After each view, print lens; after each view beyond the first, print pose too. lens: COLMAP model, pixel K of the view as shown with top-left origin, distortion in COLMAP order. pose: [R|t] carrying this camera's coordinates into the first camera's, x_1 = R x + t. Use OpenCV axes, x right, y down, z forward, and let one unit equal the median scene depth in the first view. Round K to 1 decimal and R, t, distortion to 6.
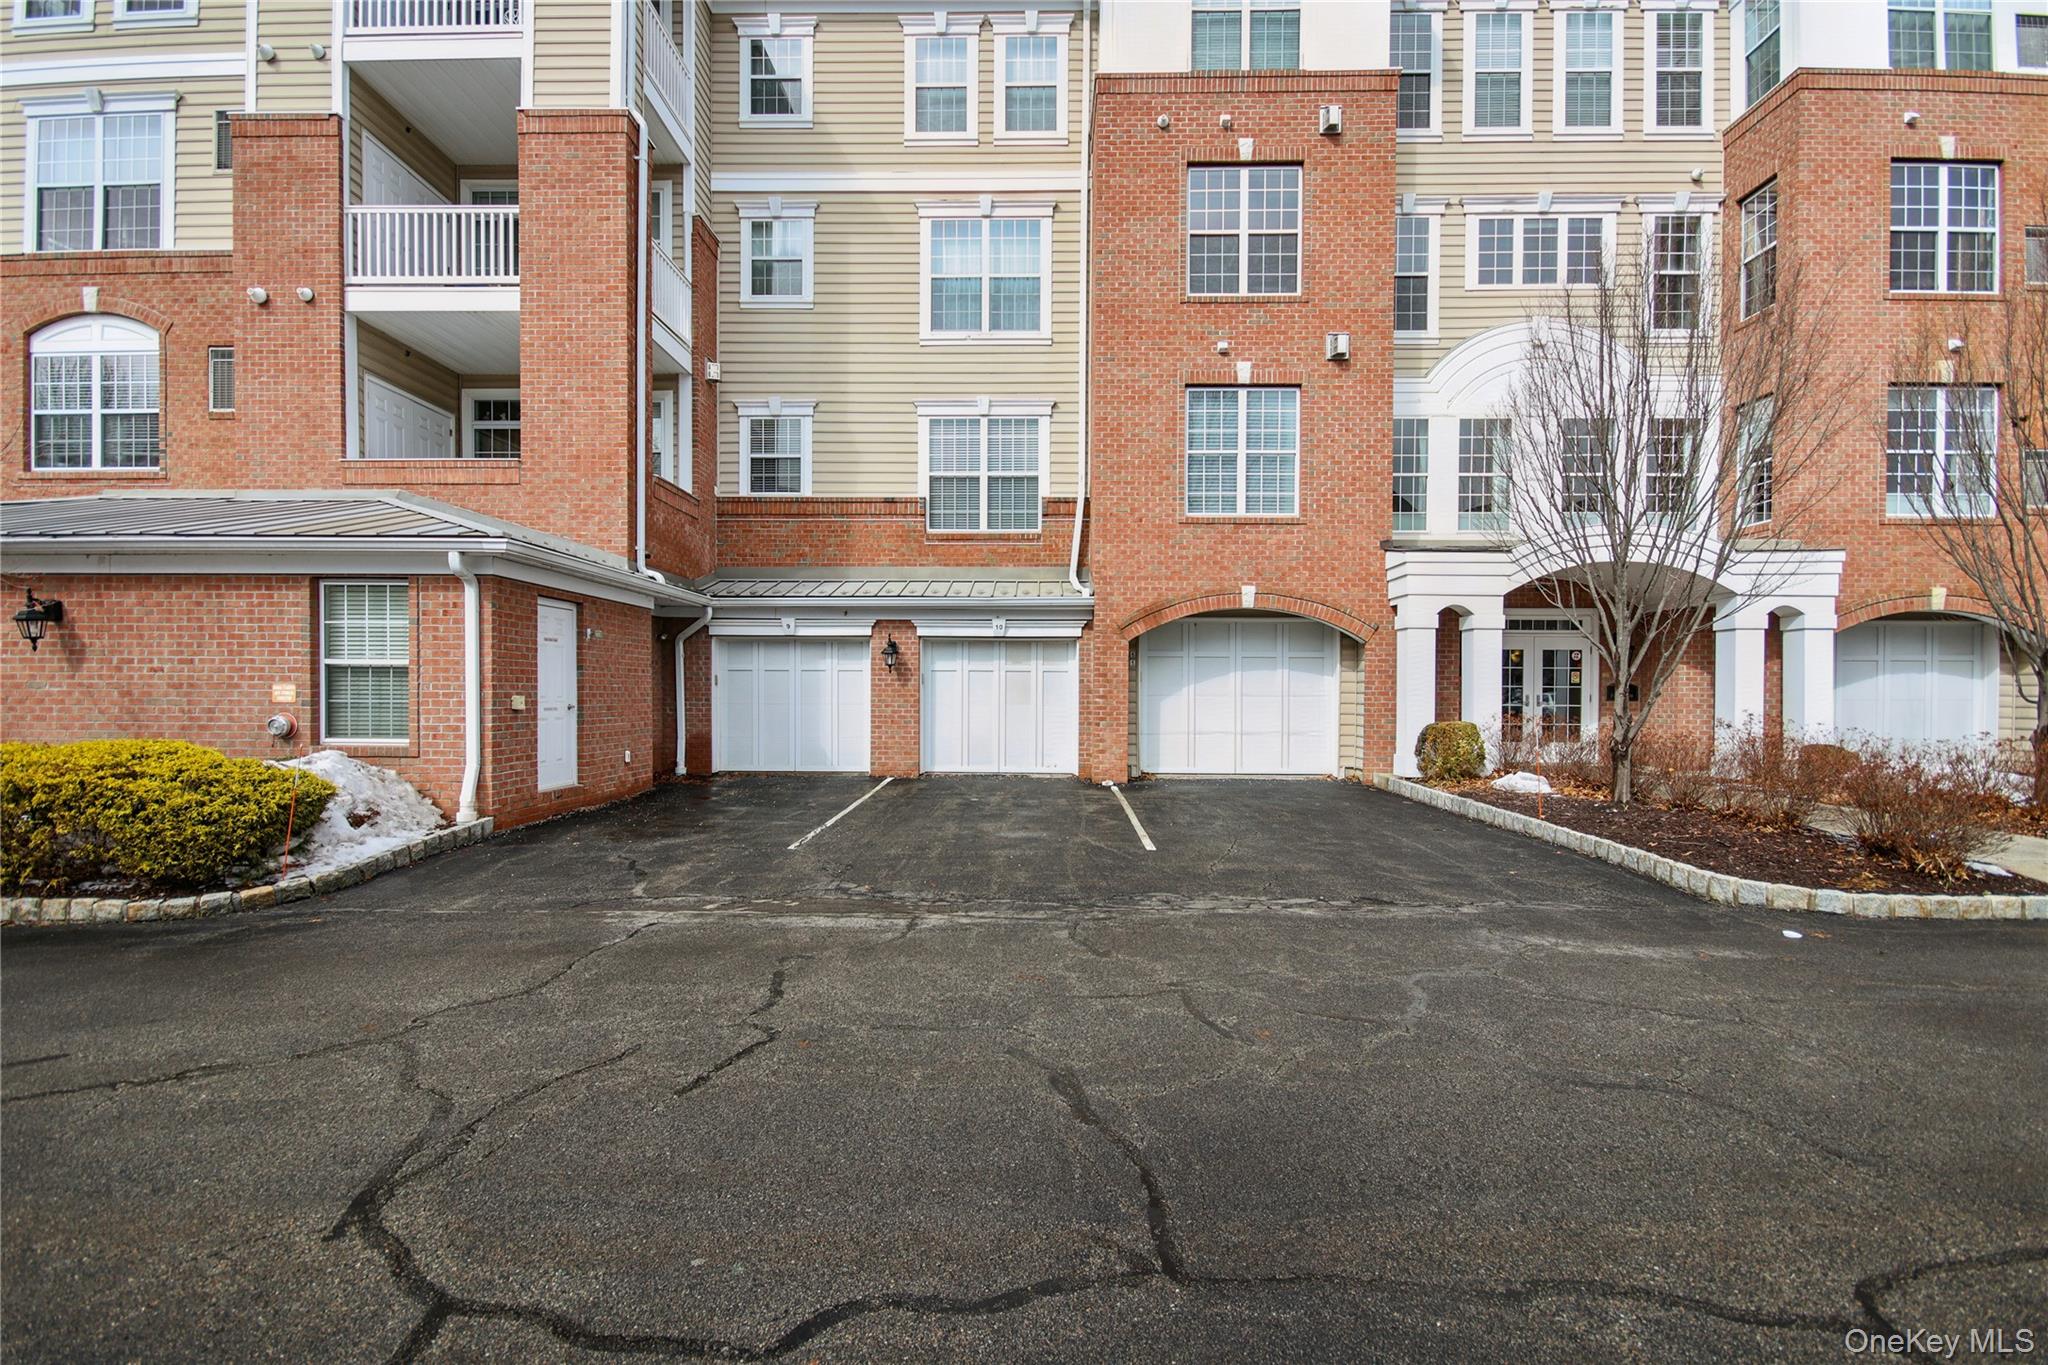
lens RADIAL K [[955.0, 0, 1024.0], [0, 955.0, 682.5], [0, 0, 1]] dist [0.012722, -0.007010]
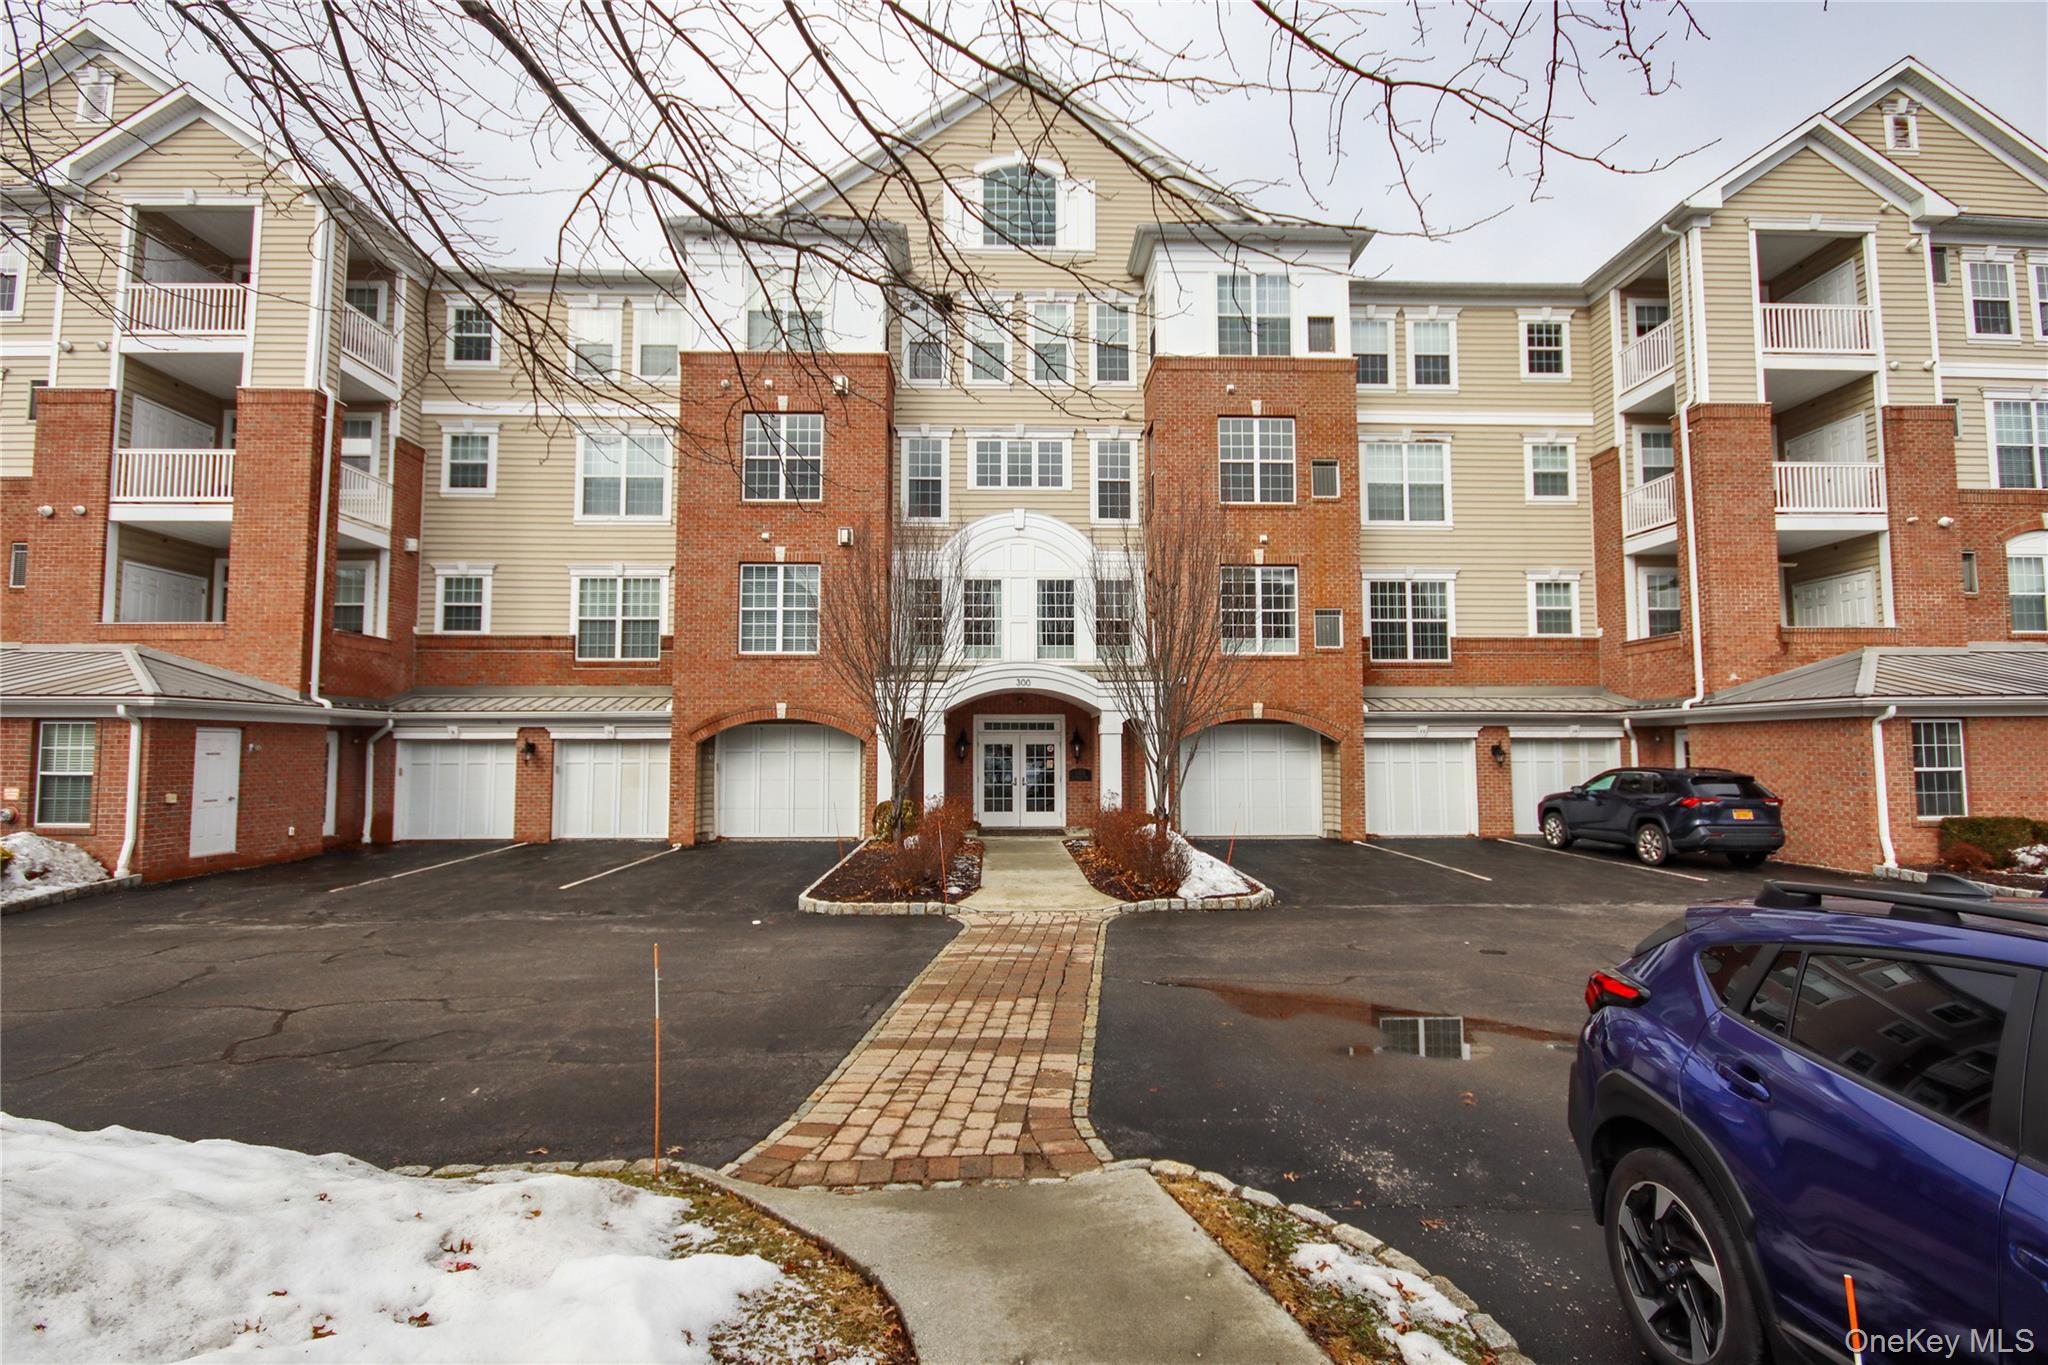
lens RADIAL K [[943.1, 0, 1021.2], [0, 943.1, 668.1], [0, 0, 1]] dist [0.029465, -0.017255]
pose [[0.999125, -0.001610, 0.041799, 0.531918], [0.004851, 0.996976, -0.077553, -0.042749], [-0.041548, 0.077688, 0.996112, -0.413277]]
